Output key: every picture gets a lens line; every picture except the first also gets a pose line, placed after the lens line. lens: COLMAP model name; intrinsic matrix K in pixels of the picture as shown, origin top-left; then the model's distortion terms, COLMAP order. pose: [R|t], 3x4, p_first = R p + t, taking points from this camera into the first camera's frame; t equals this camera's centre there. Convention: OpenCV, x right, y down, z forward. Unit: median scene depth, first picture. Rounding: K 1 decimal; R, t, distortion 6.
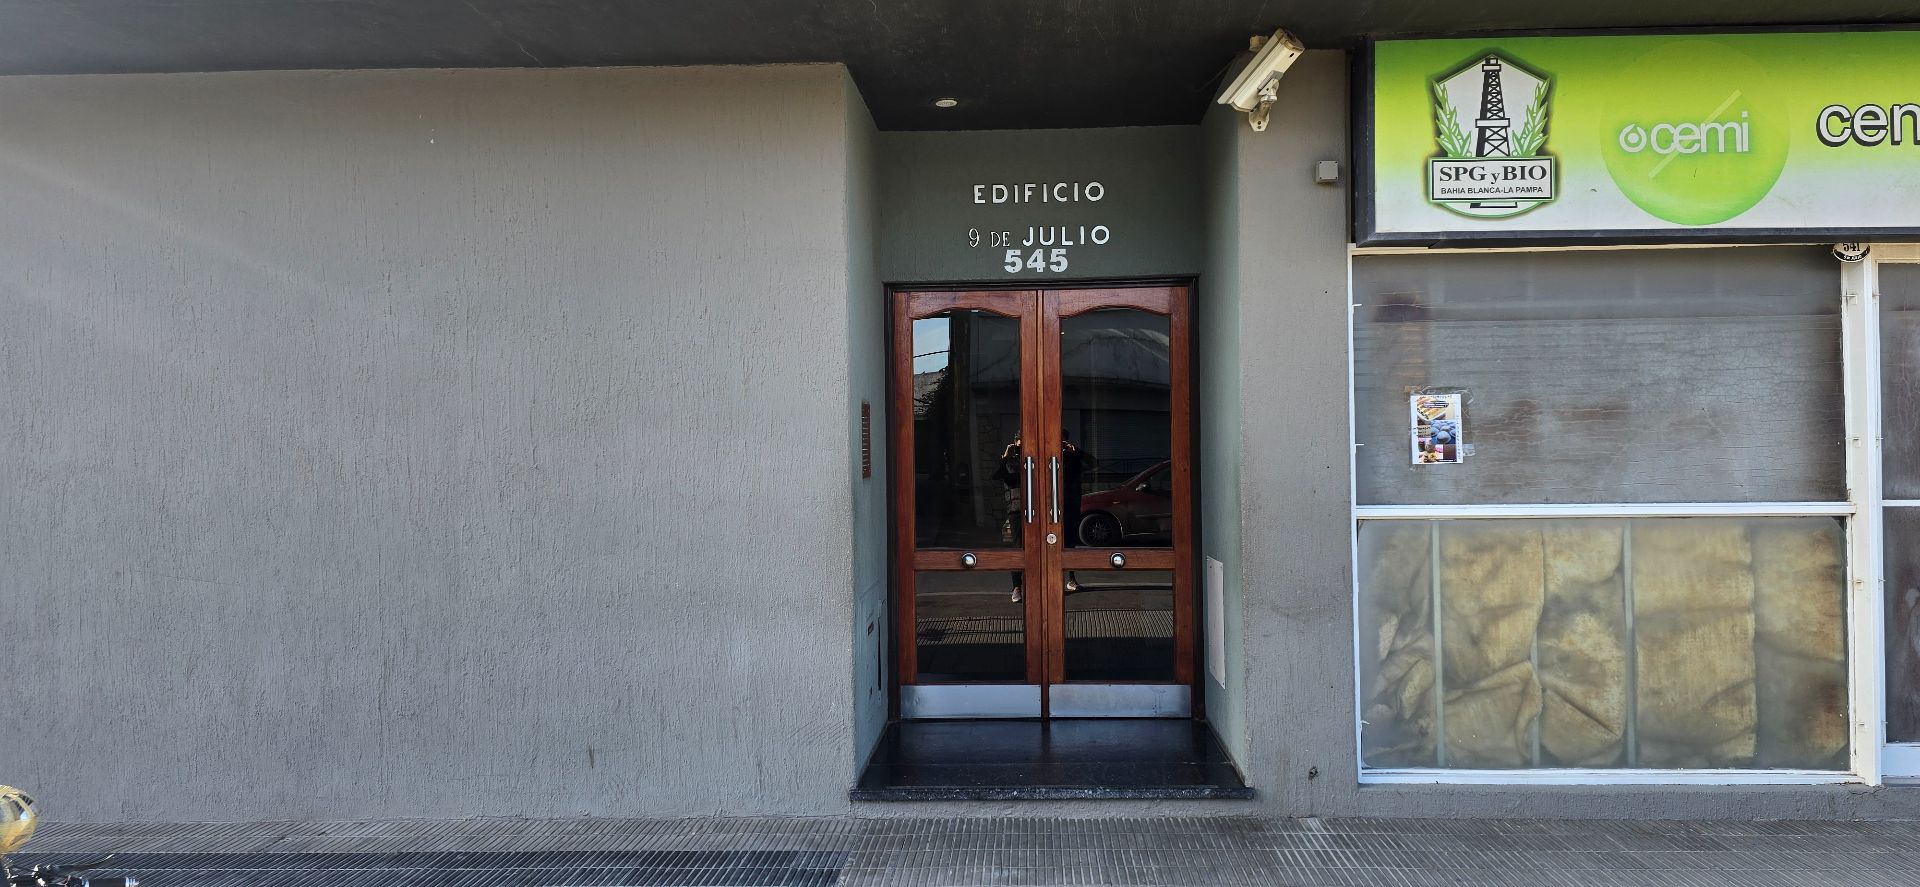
lens RADIAL K [[1201.7, 0, 959.1], [0, 1201.7, 447.4], [0, 0, 1]] dist [-0.010922, -0.009633]
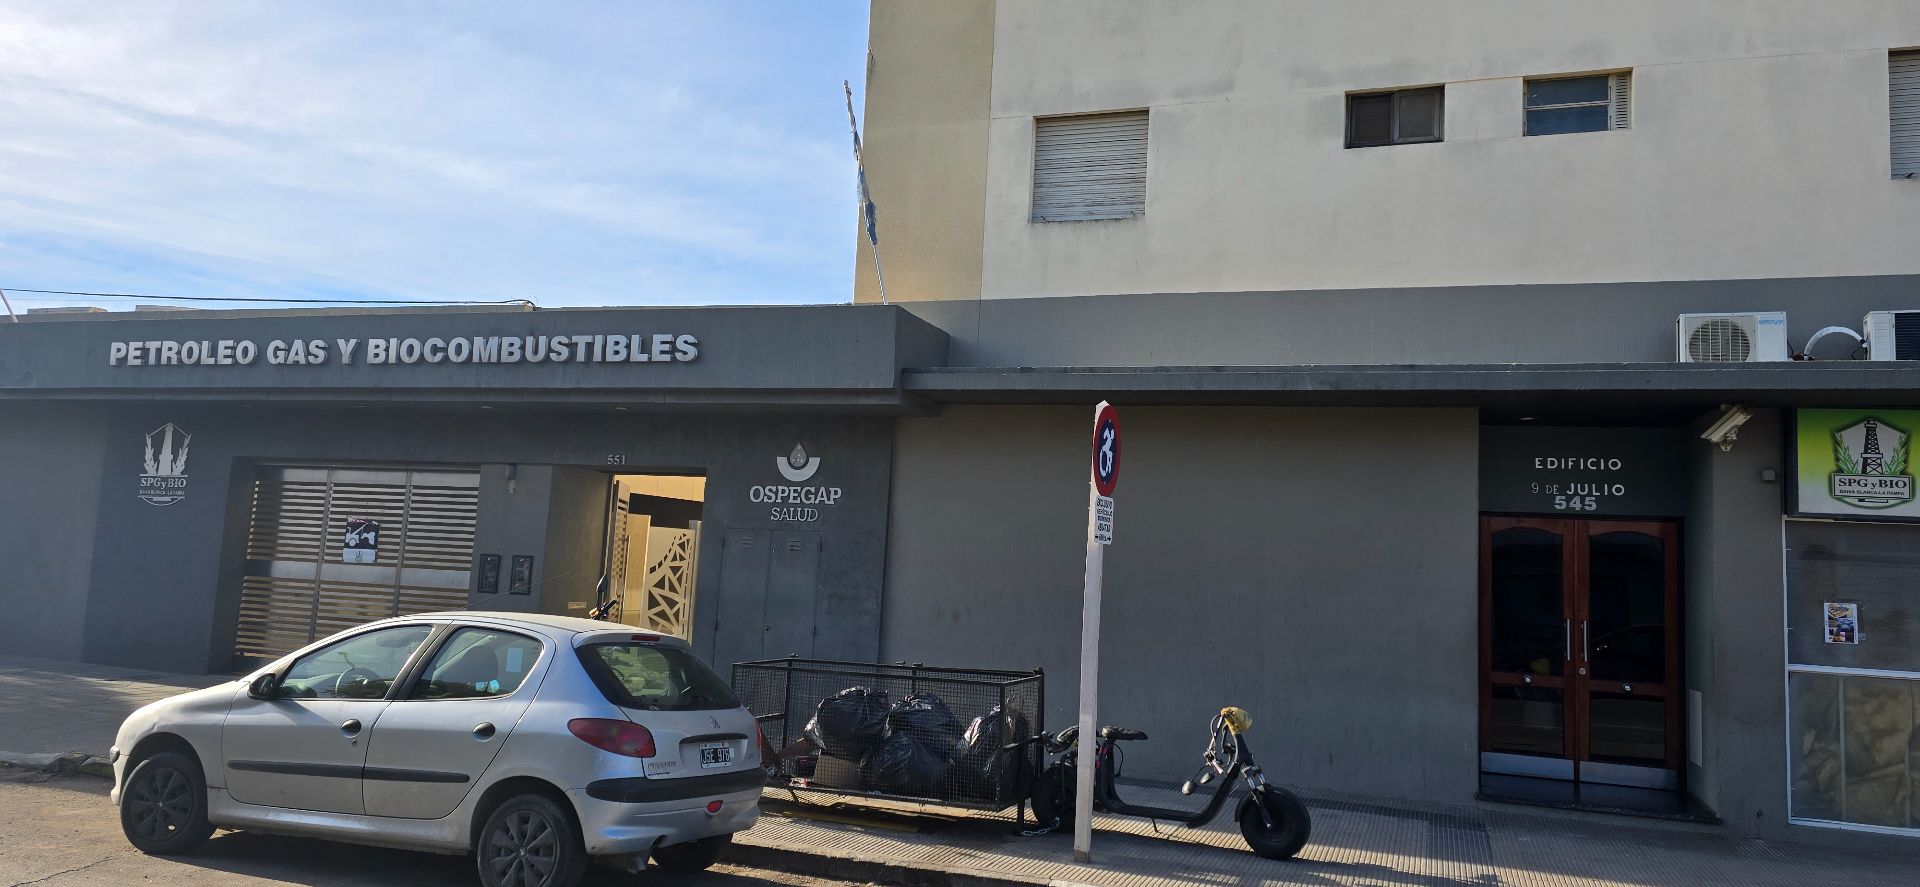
lens RADIAL K [[1201.7, 0, 959.0], [0, 1201.7, 433.2], [0, 0, 1]] dist [-0.010922, -0.009633]
pose [[0.946161, 0.031547, -0.322155, -0.266503], [-0.070914, 0.991264, -0.111203, -0.005562], [0.315833, 0.128061, 0.940133, -1.068596]]
